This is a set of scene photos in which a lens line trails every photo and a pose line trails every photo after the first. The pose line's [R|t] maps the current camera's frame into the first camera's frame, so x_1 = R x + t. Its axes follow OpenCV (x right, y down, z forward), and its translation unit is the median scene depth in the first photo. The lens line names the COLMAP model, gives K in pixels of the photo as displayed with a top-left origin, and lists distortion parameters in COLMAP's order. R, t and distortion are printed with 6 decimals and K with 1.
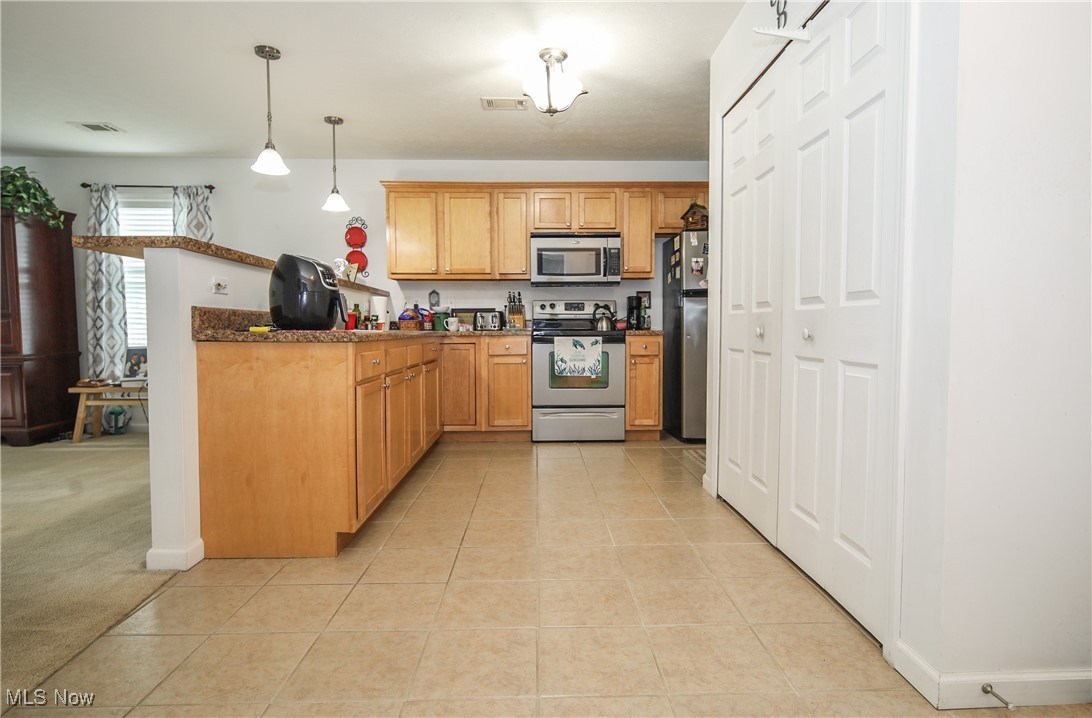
lens RADIAL K [[572.7, 0, 550.2], [0, 572.7, 357.4], [0, 0, 1]] dist [0.001030, -0.000139]
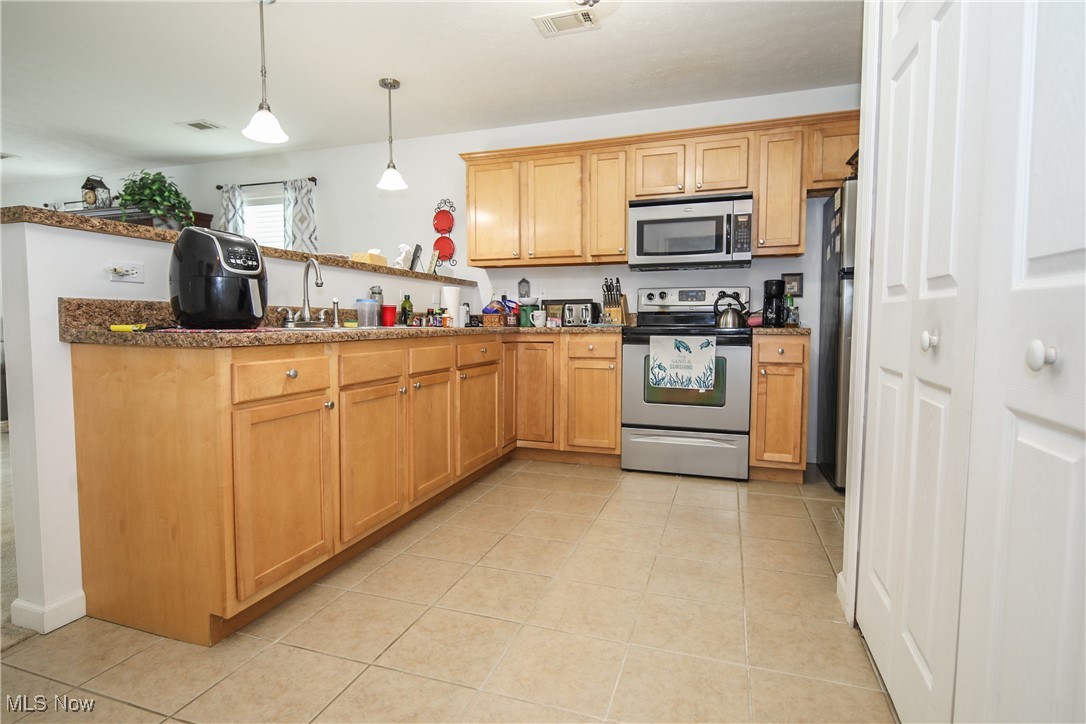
lens RADIAL K [[553.5, 0, 538.9], [0, 553.5, 358.4], [0, 0, 1]] dist [0.001824, -0.001843]
pose [[0.936764, 0.027495, -0.348880, 0.119227], [-0.021203, 0.999537, 0.021841, -0.017586], [0.349319, -0.013063, 0.936913, 0.246365]]
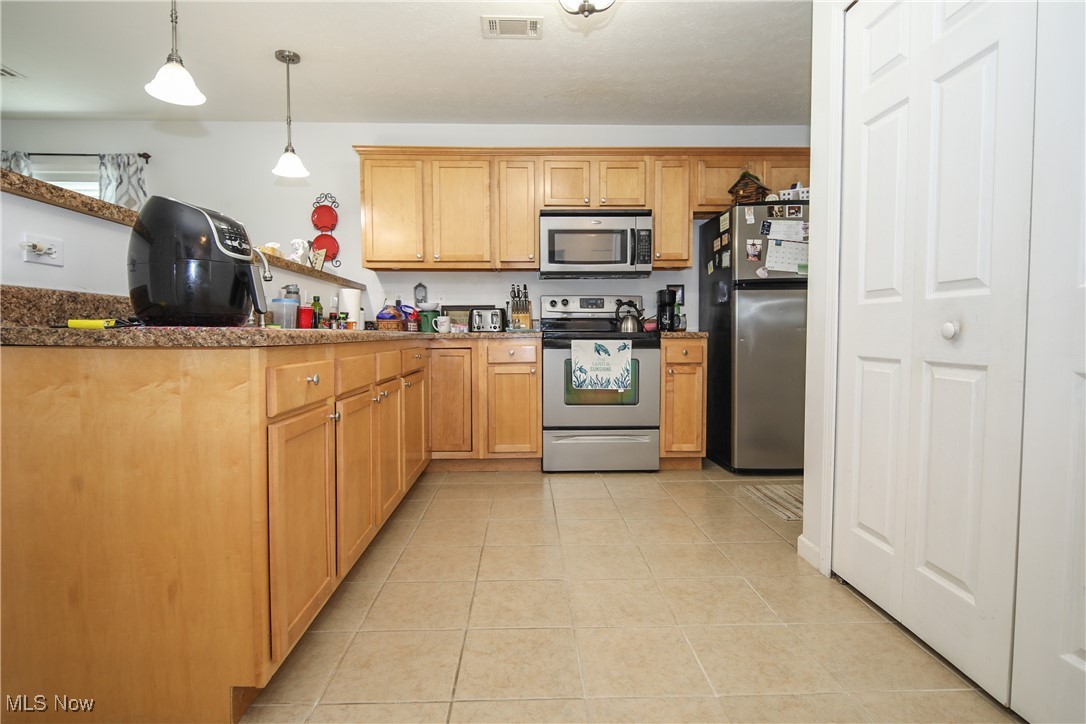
lens RADIAL K [[553.5, 0, 538.9], [0, 553.5, 358.4], [0, 0, 1]] dist [0.001824, -0.001843]
pose [[0.999999, 0.000799, 0.000662, -0.036064], [-0.000796, 0.999989, -0.004525, -0.006602], [-0.000665, 0.004524, 0.999990, 0.224227]]
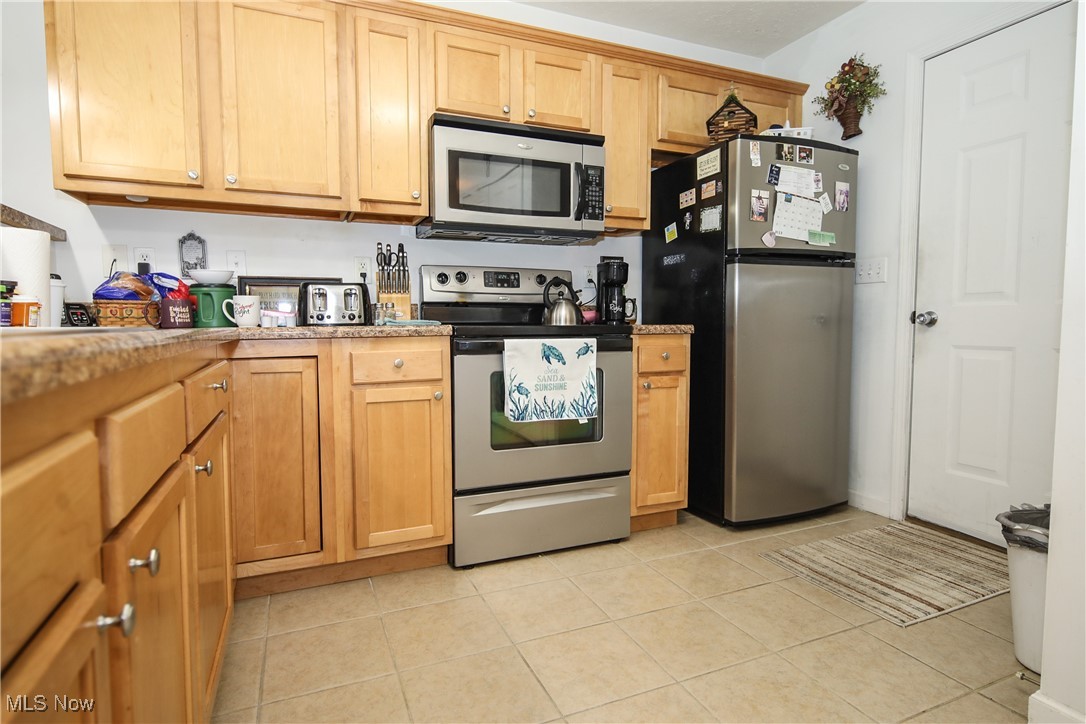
lens RADIAL K [[571.2, 0, 542.4], [0, 571.2, 357.9], [0, 0, 1]] dist [0.001347, -0.000796]
pose [[0.928303, -0.022287, 0.371157, -0.127525], [0.017435, 0.999713, 0.016424, -0.026389], [-0.371416, -0.008775, 0.928425, 0.533661]]
